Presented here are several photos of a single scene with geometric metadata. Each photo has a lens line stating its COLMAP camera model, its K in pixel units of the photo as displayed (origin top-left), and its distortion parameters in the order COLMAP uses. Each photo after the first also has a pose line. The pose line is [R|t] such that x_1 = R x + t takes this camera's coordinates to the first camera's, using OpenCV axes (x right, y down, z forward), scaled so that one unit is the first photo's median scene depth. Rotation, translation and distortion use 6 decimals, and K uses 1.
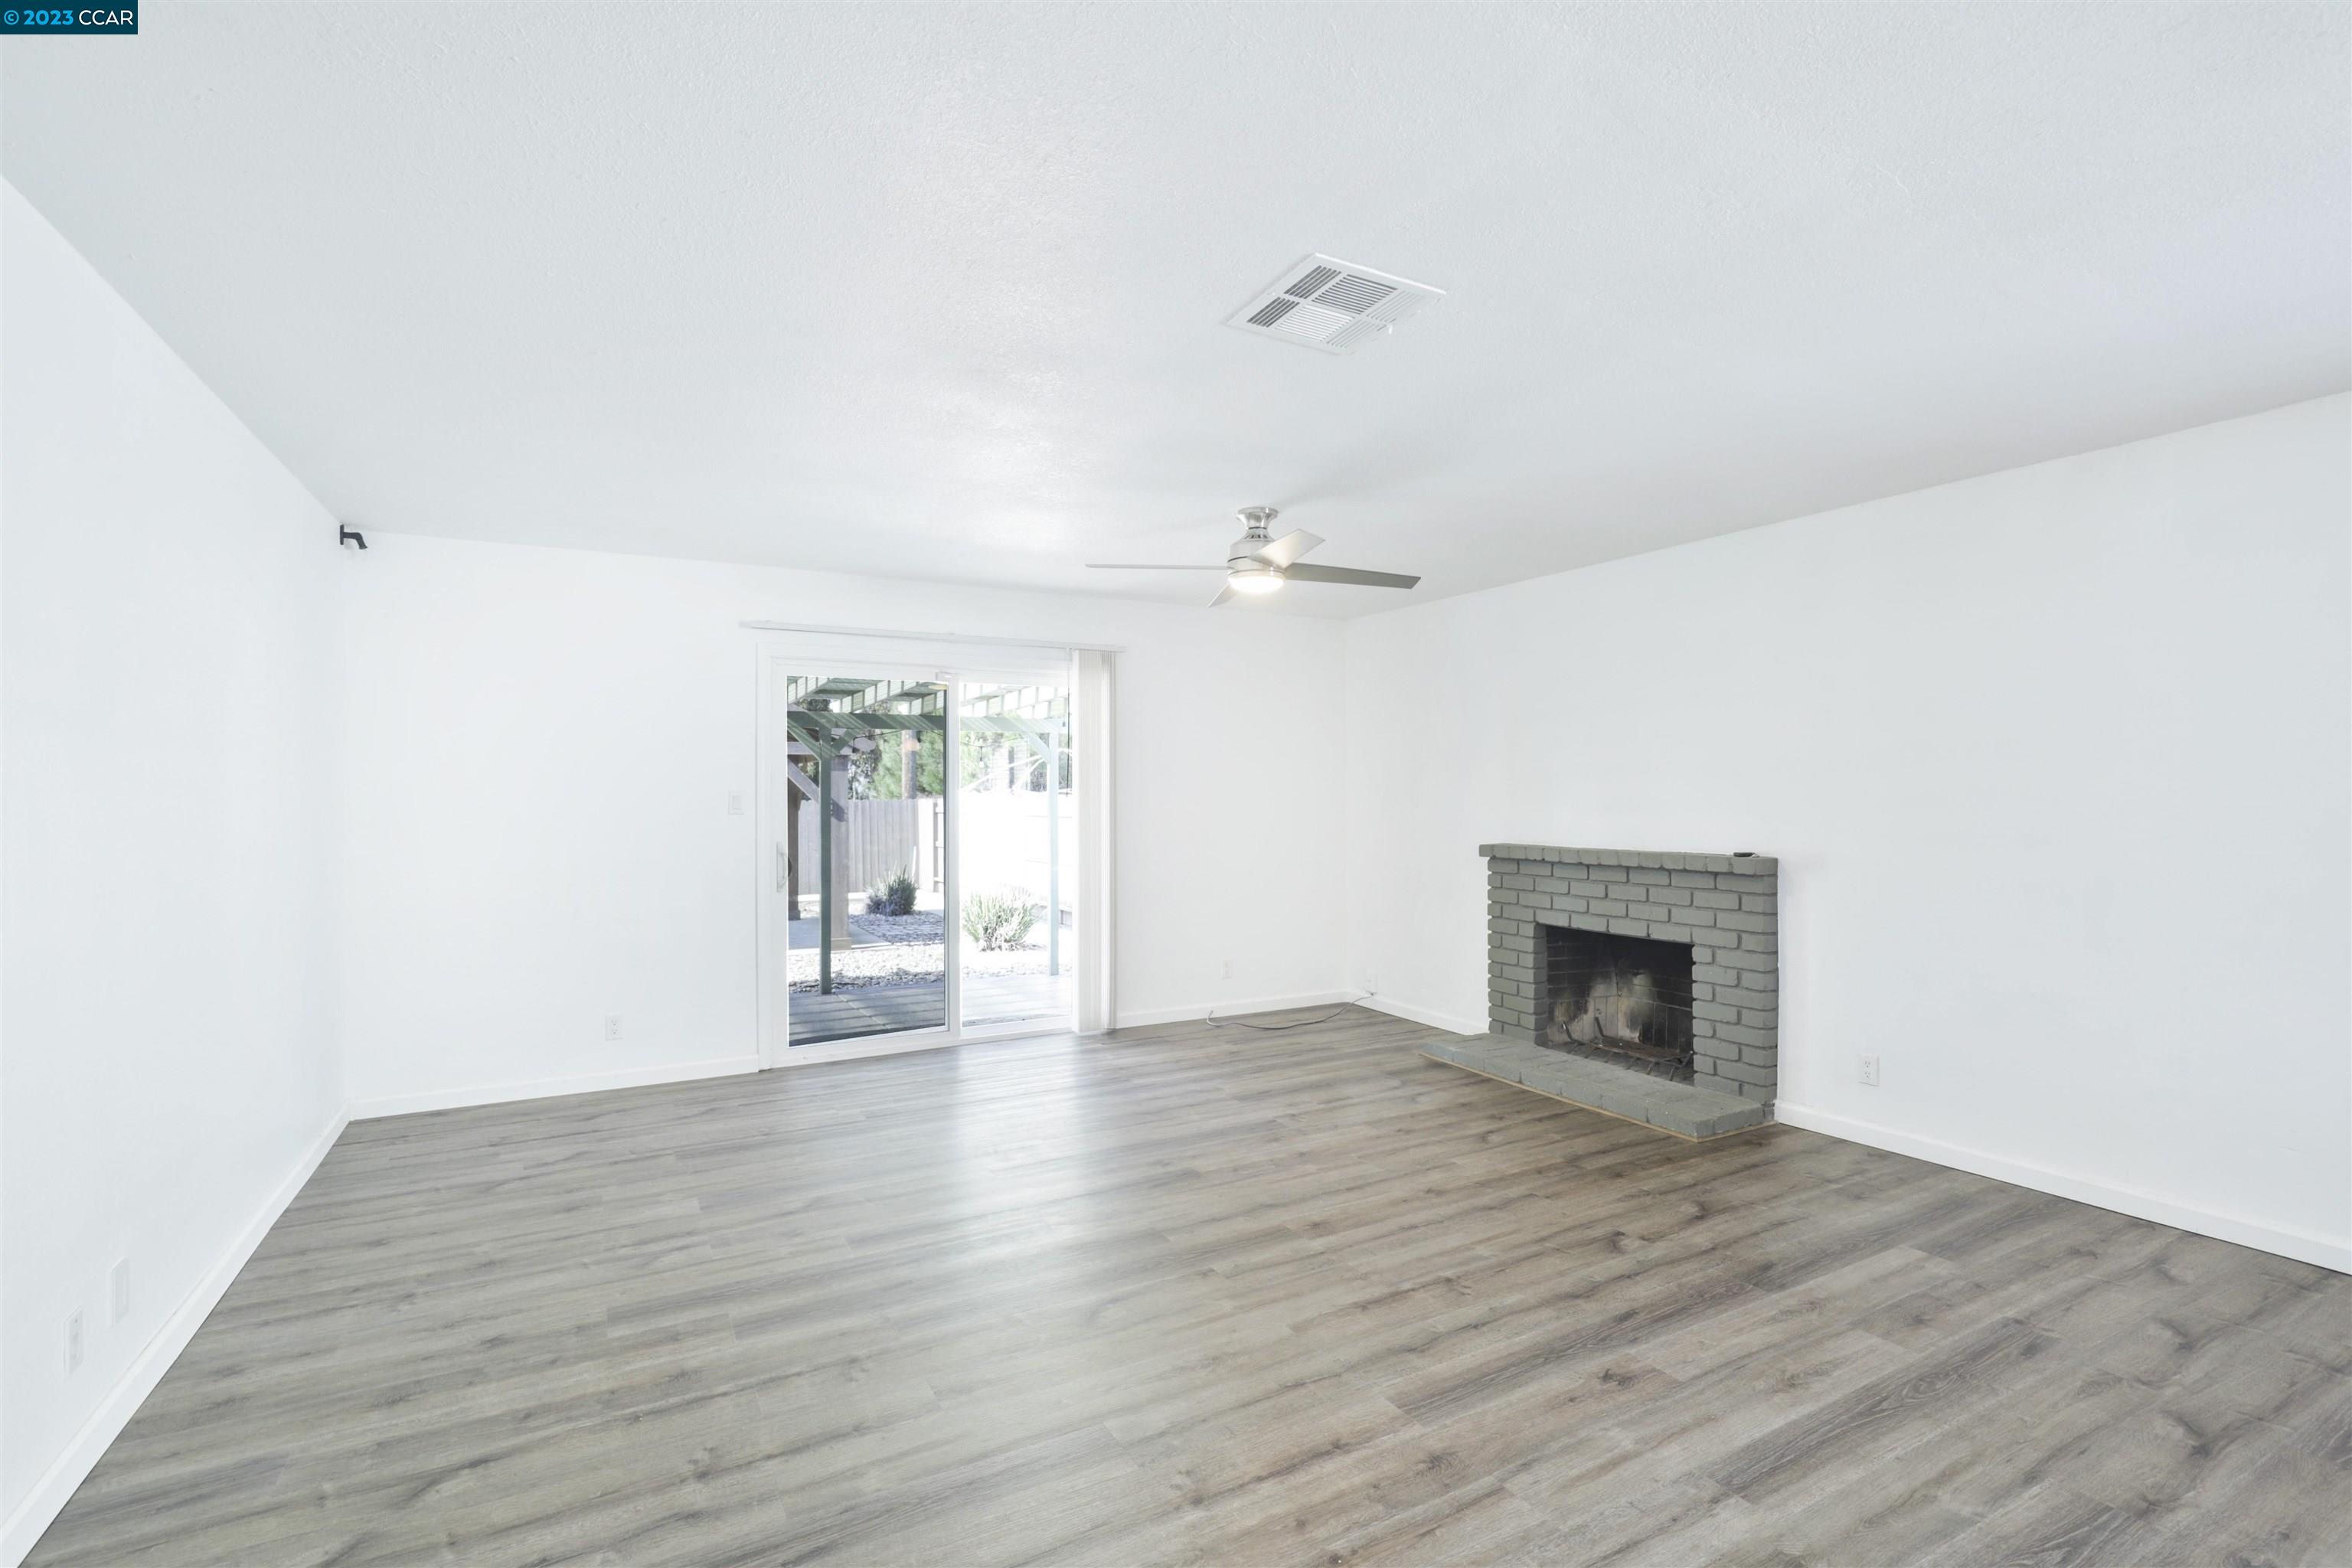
lens RADIAL K [[1077.9, 0, 1182.6], [0, 1077.9, 790.8], [0, 0, 1]] dist [-0.031160, 0.006566]
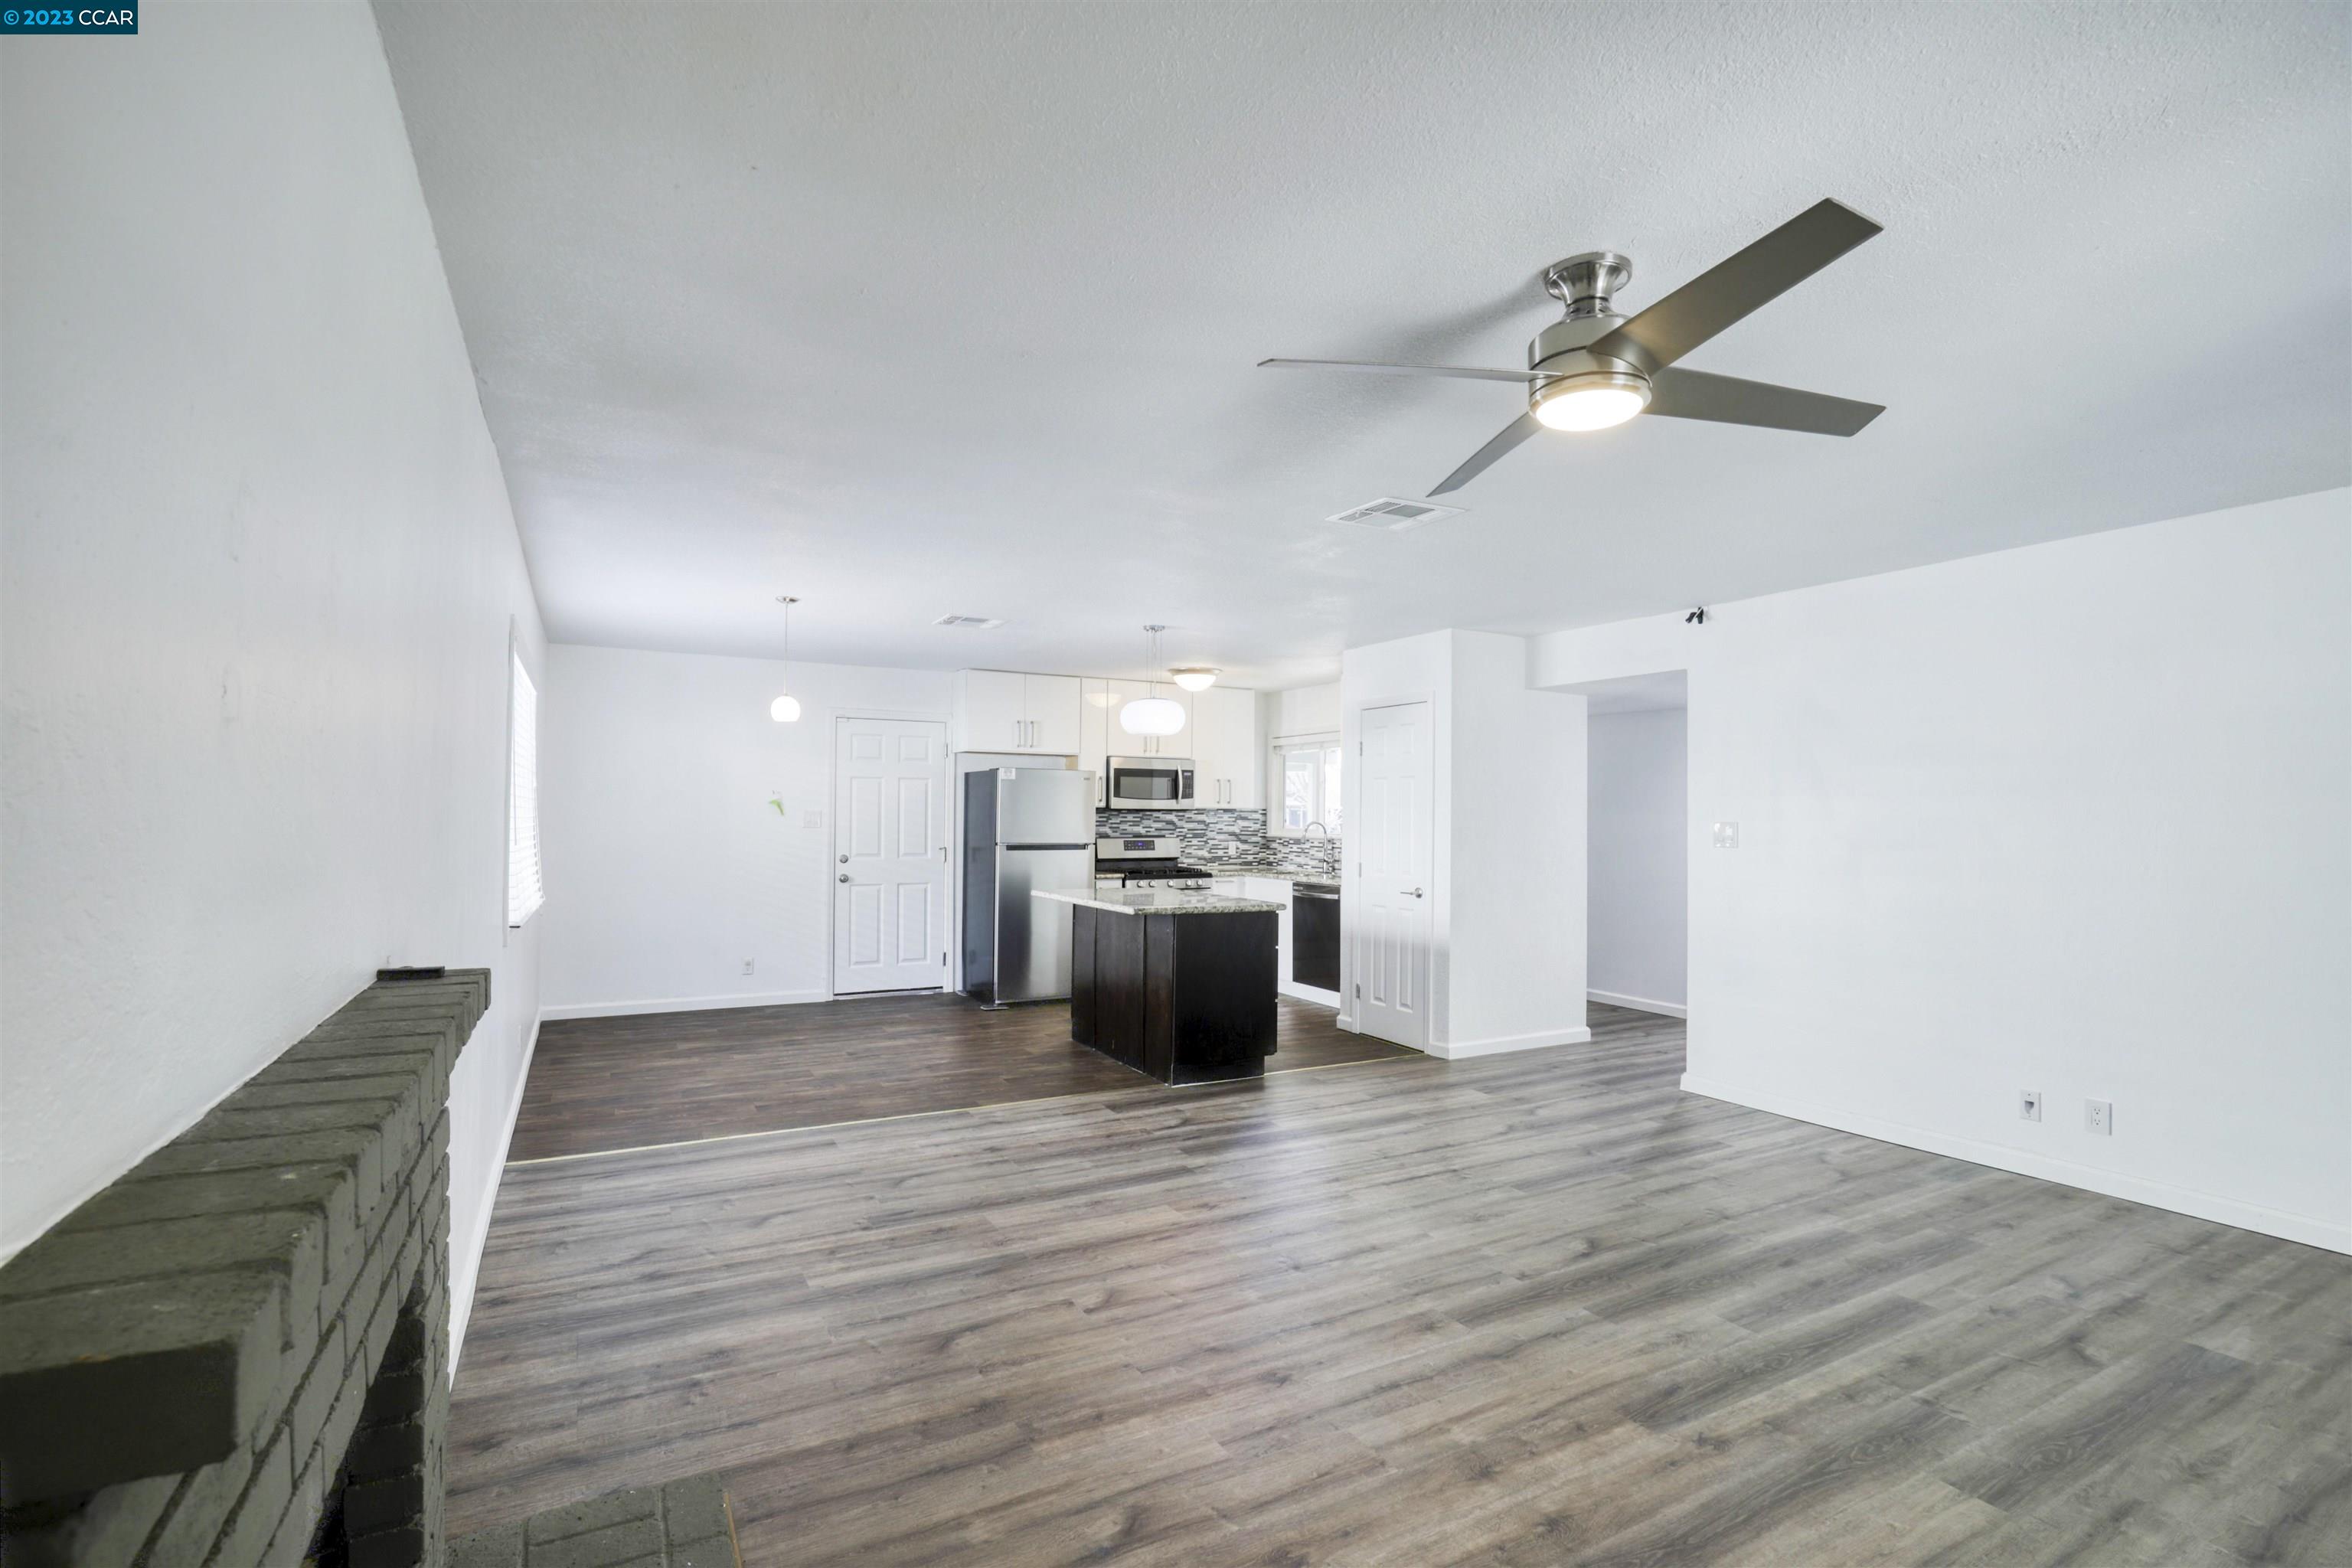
lens RADIAL K [[1077.9, 0, 1183.1], [0, 1077.9, 793.9], [0, 0, 1]] dist [-0.031160, 0.006566]
pose [[-0.999977, -0.004185, 0.005413, 0.331462], [-0.004310, 0.999721, -0.023223, -0.001171], [-0.005315, -0.023246, -0.999716, 1.936074]]
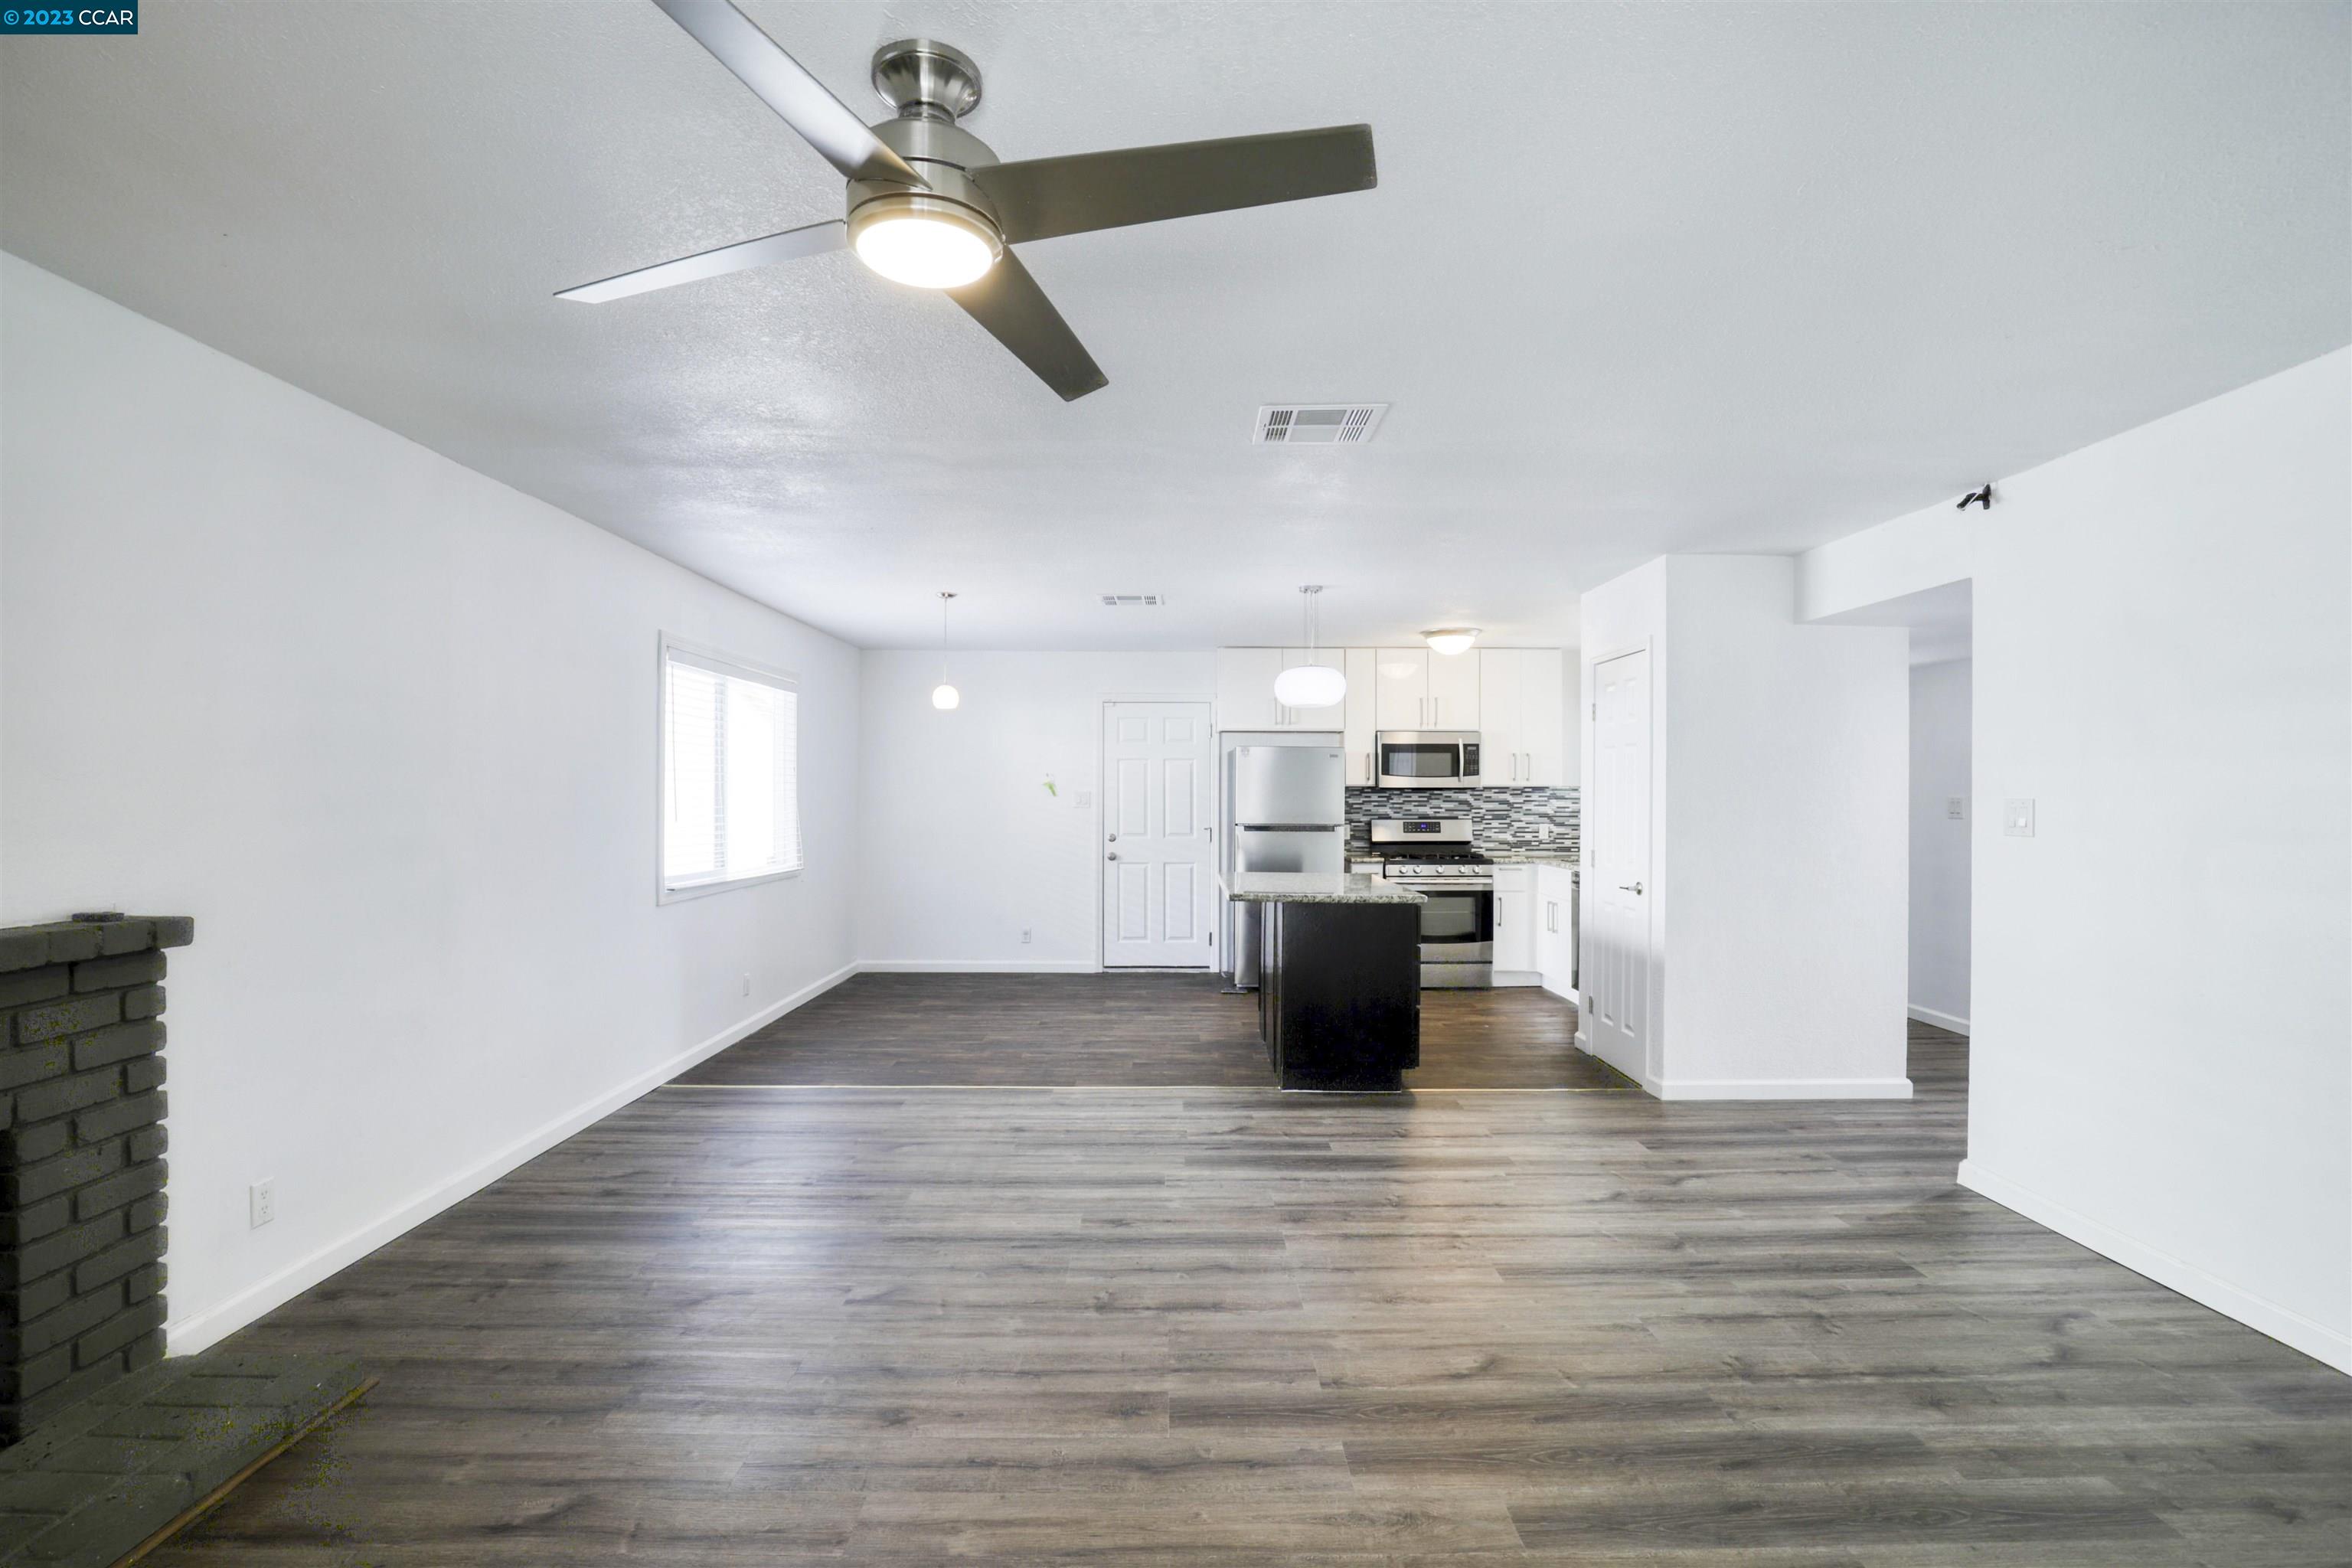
lens RADIAL K [[1077.9, 0, 1183.4], [0, 1077.9, 790.2], [0, 0, 1]] dist [-0.031160, 0.006566]
pose [[-0.880527, 0.003408, 0.473984, -0.250405], [-0.000838, 0.999961, -0.008748, 0.002024], [-0.473996, -0.008100, -0.880490, 1.665375]]
